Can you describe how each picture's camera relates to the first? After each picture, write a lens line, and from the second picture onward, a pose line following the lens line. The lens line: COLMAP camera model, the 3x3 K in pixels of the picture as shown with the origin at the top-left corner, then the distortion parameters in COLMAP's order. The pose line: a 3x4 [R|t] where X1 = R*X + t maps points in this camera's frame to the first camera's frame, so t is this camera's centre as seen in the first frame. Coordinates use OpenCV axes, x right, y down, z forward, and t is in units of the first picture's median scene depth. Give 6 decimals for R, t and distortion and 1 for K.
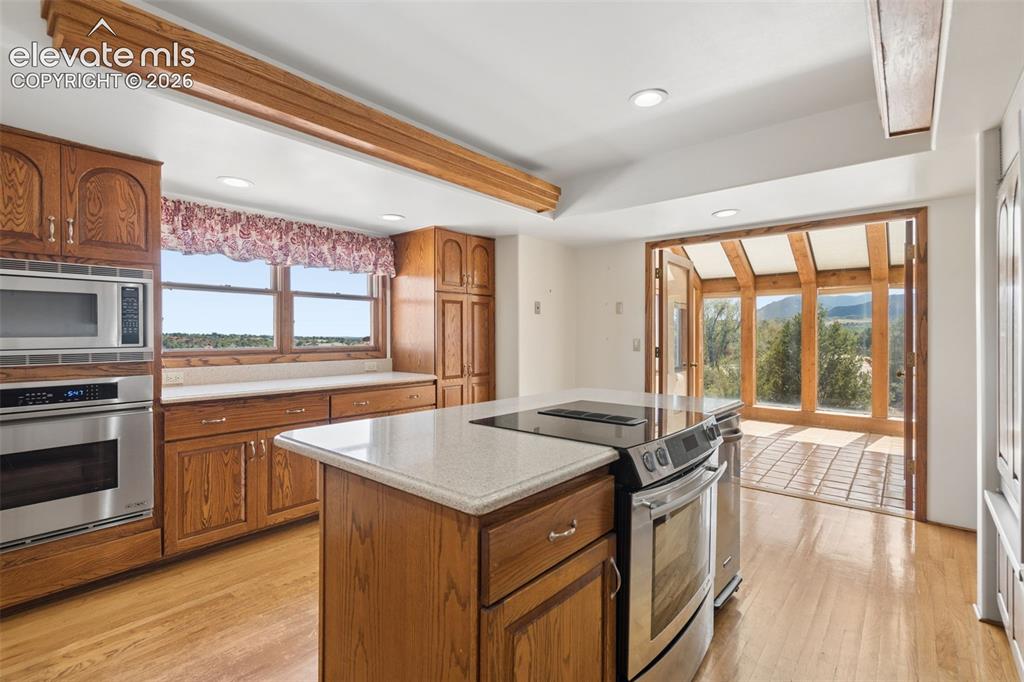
lens RADIAL K [[471.3, 0, 507.1], [0, 471.3, 337.1], [0, 0, 1]] dist [0.002032, 0.000579]
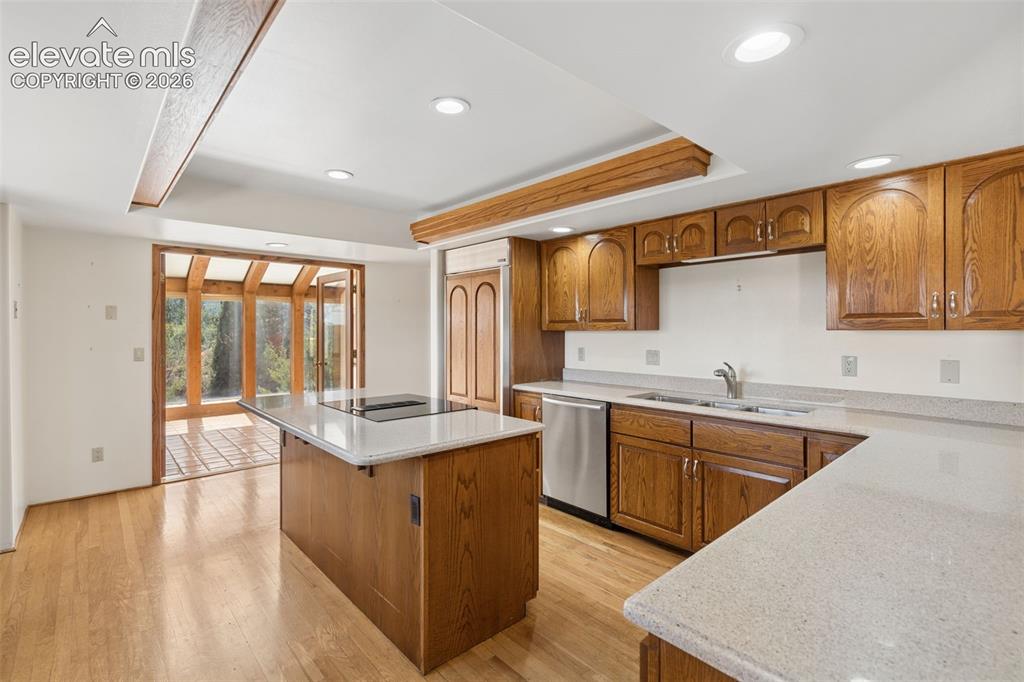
lens RADIAL K [[471.3, 0, 507.1], [0, 471.3, 337.1], [0, 0, 1]] dist [0.002032, 0.000579]
pose [[0.127276, -0.021320, 0.991638, -0.361379], [0.003145, 0.999773, 0.021092, -0.022594], [-0.991862, 0.000434, 0.127314, 0.126062]]
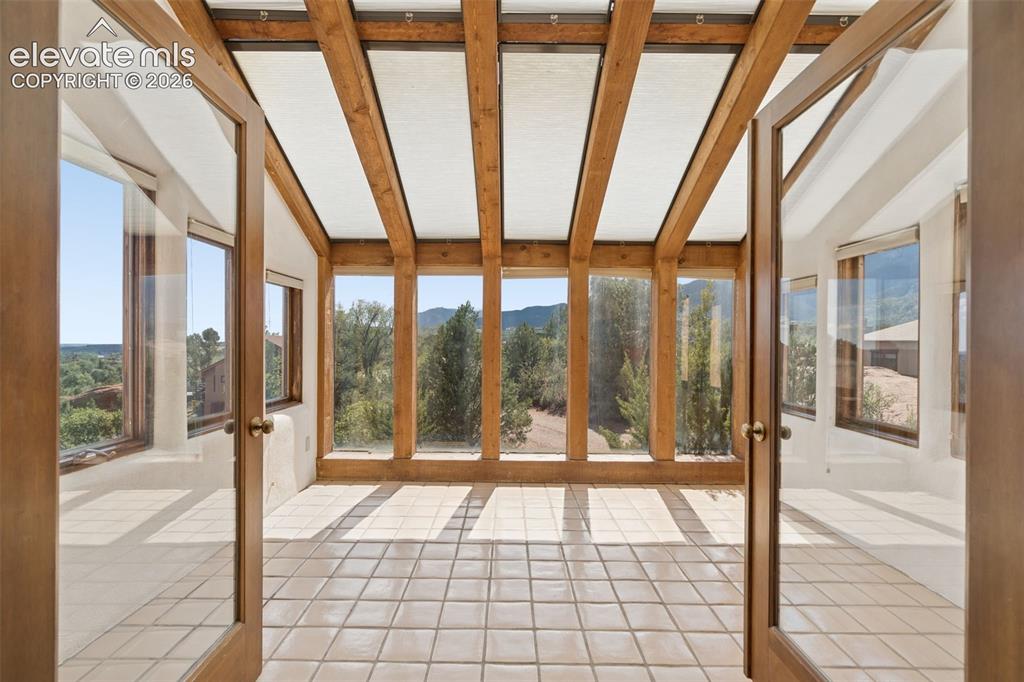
lens RADIAL K [[471.3, 0, 507.1], [0, 471.3, 337.1], [0, 0, 1]] dist [0.002032, 0.000579]
pose [[0.765822, 0.013636, 0.642908, 0.239120], [-0.004944, 0.999870, -0.015319, 0.002647], [-0.643034, 0.008553, 0.765790, 0.485980]]
